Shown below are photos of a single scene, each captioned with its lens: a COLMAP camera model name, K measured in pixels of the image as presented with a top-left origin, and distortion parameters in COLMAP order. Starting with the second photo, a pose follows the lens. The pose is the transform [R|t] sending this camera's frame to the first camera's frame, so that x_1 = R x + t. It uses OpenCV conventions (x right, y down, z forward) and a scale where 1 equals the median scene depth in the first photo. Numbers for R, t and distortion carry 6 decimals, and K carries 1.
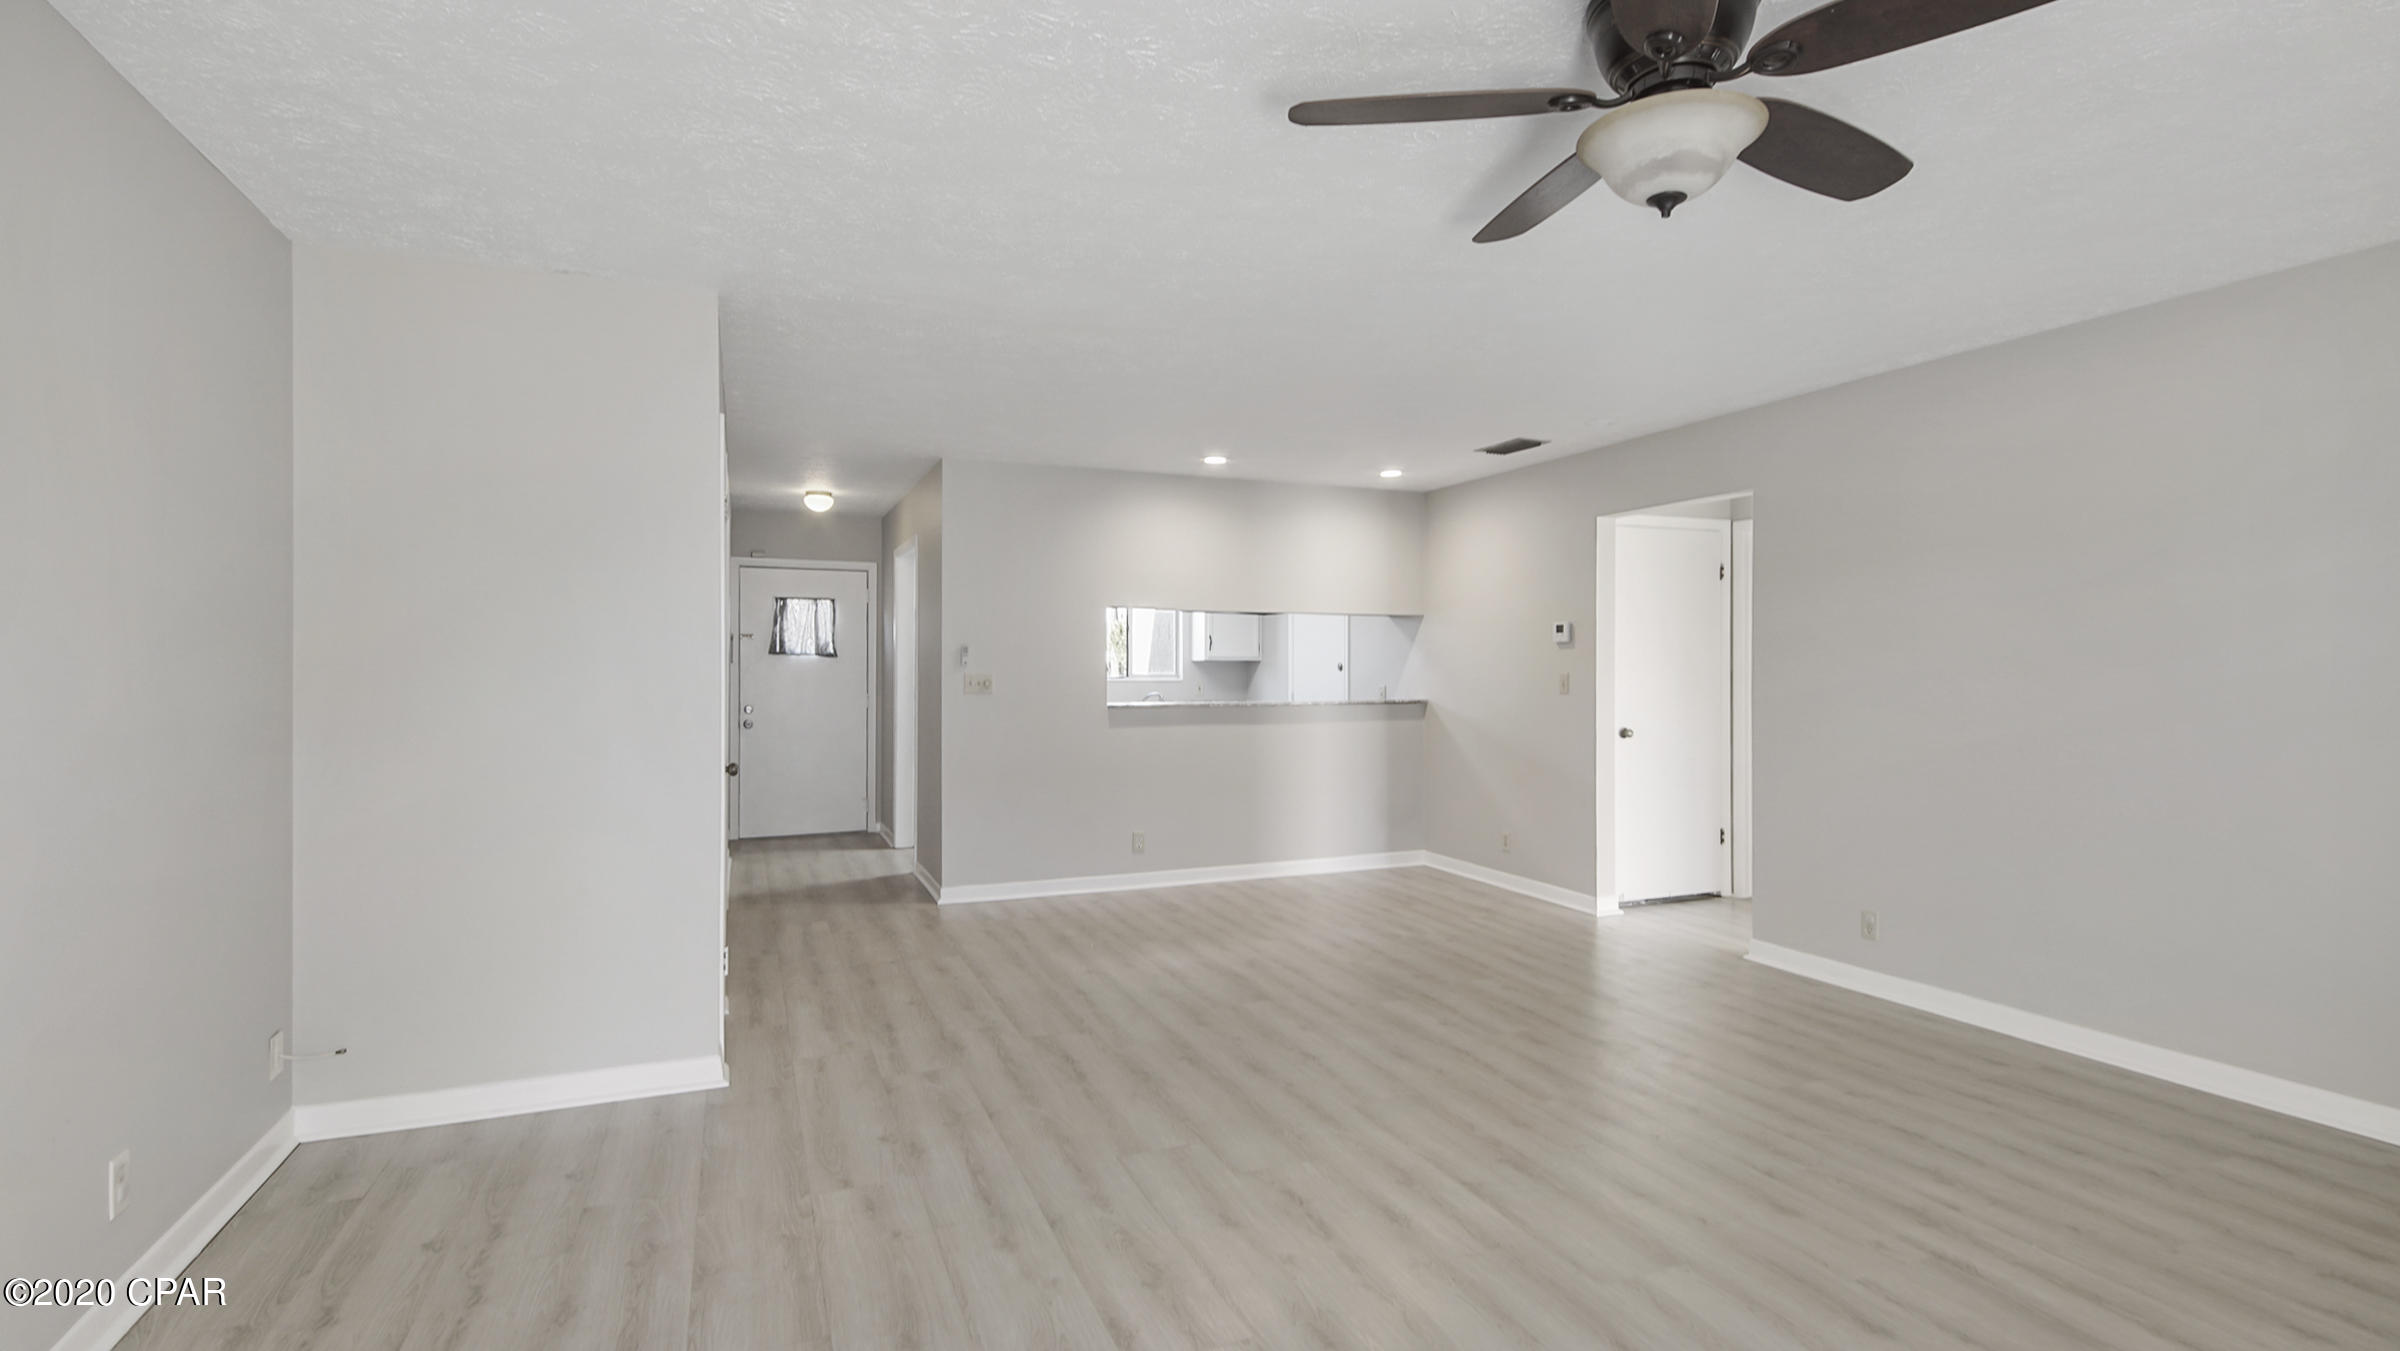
lens RADIAL K [[1034.5, 0, 1197.9], [0, 1034.5, 672.6], [0, 0, 1]] dist [0.003535, 0.000077]
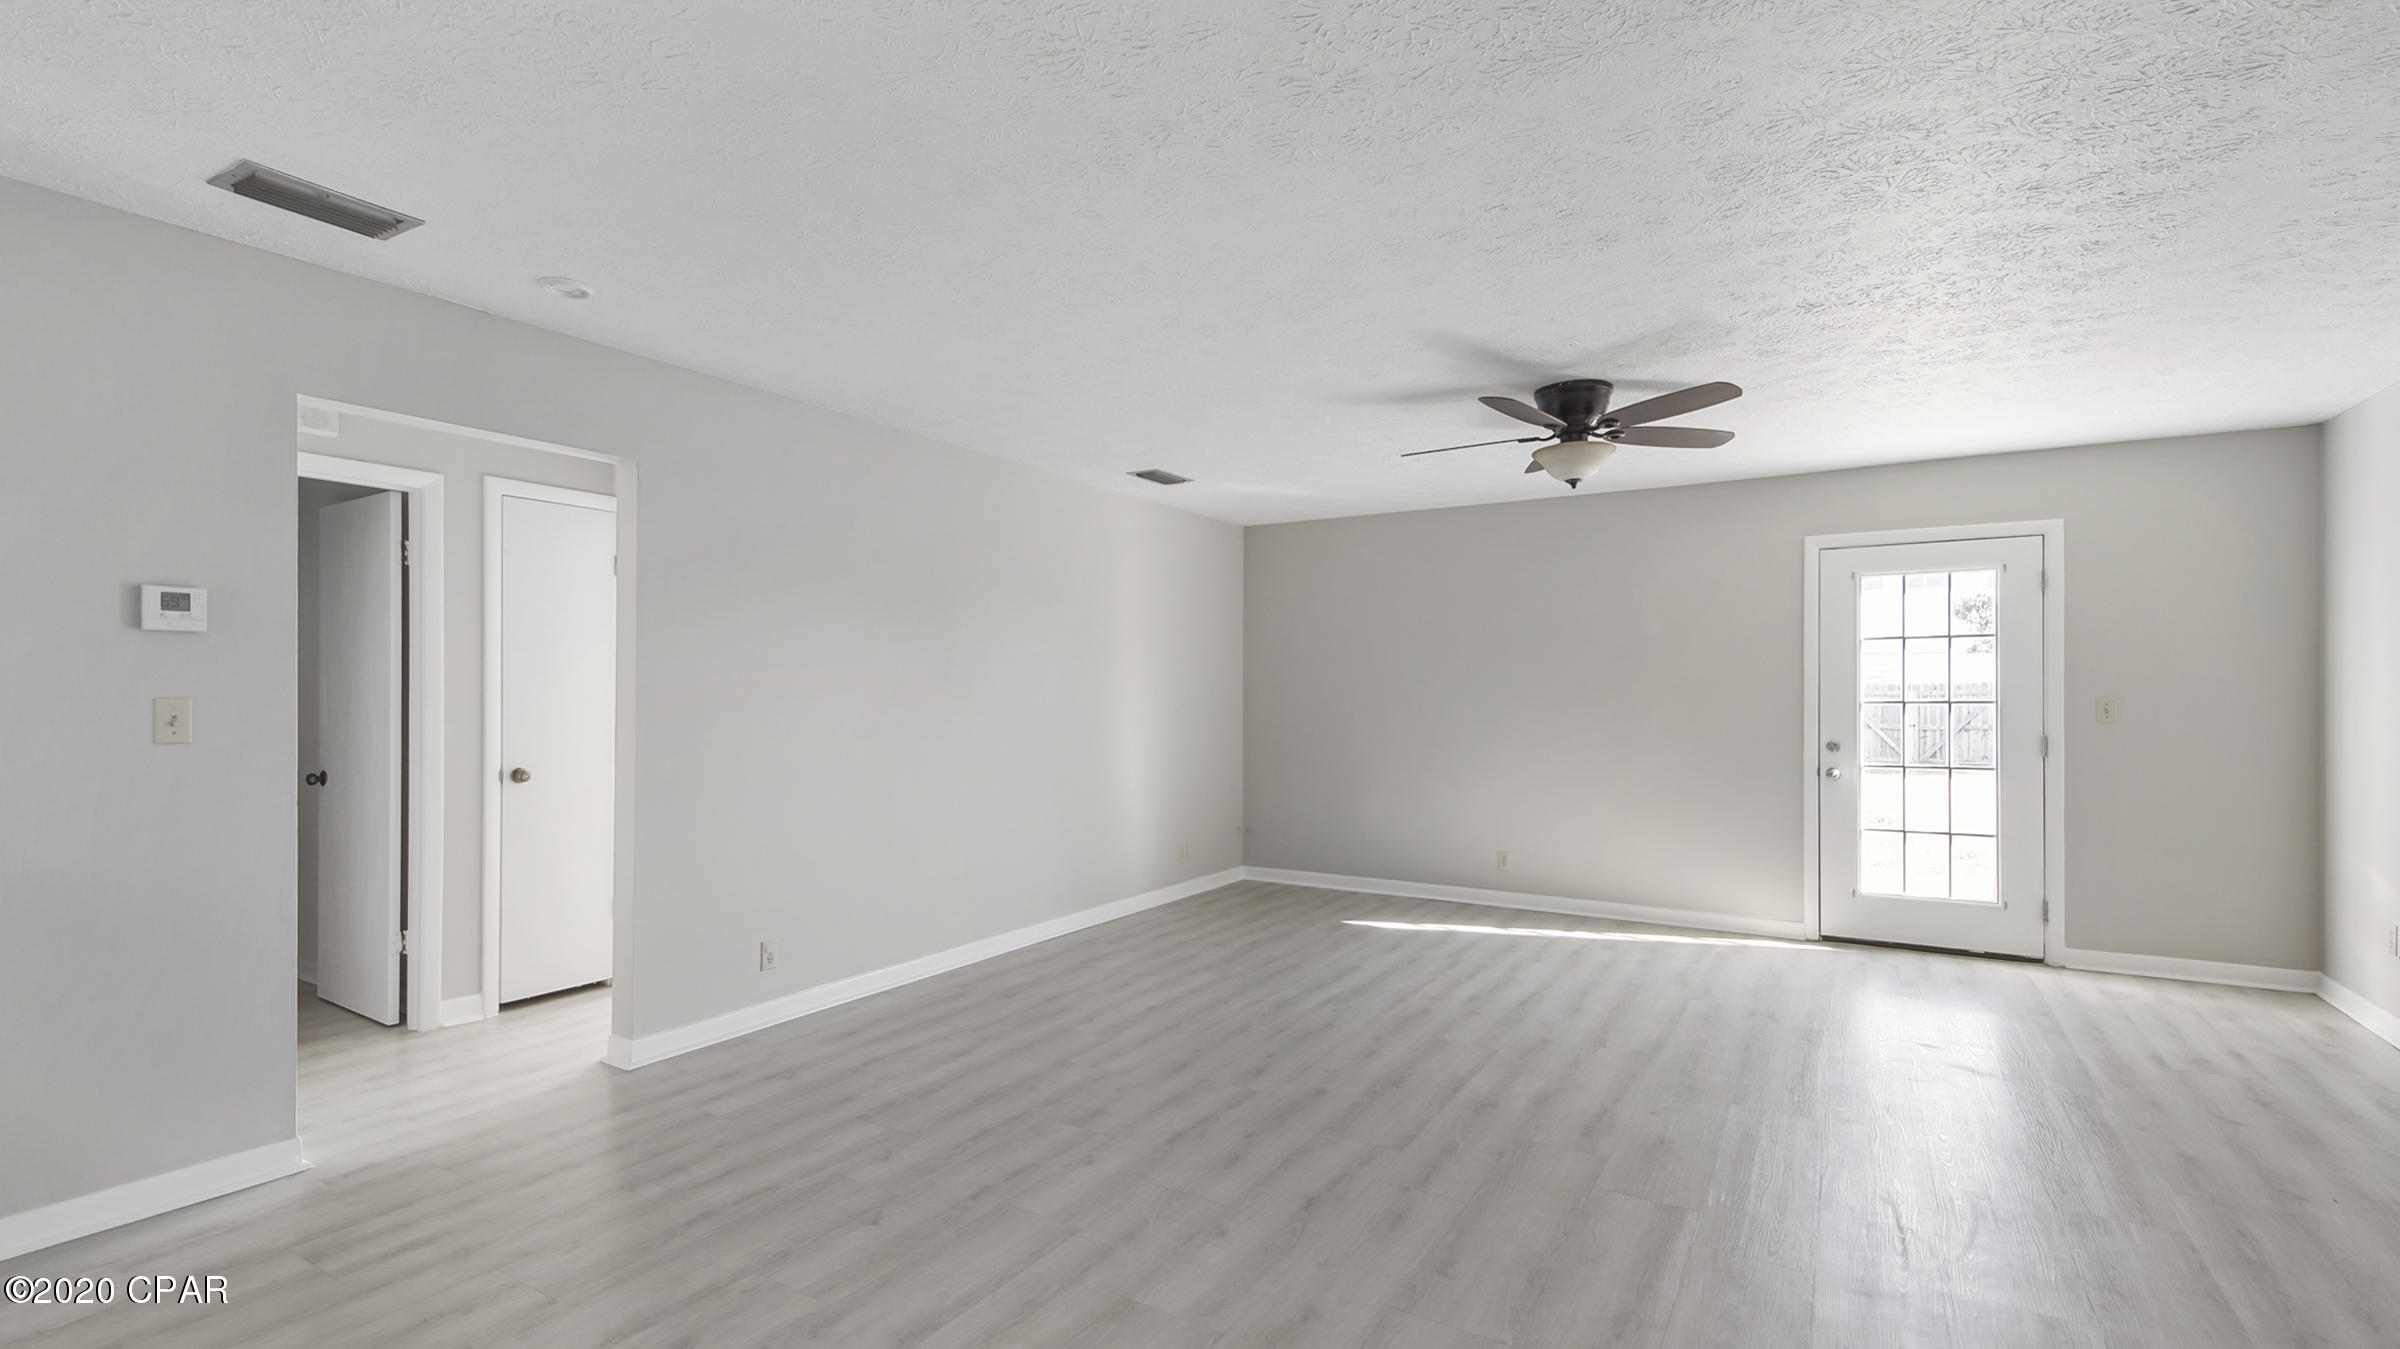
lens RADIAL K [[1034.5, 0, 1195.6], [0, 1034.5, 683.5], [0, 0, 1]] dist [0.003535, 0.000077]
pose [[-0.558585, 0.008014, 0.829409, -0.512490], [0.005099, 0.999968, -0.006228, -0.004791], [-0.829432, 0.000750, -0.558607, 1.609302]]
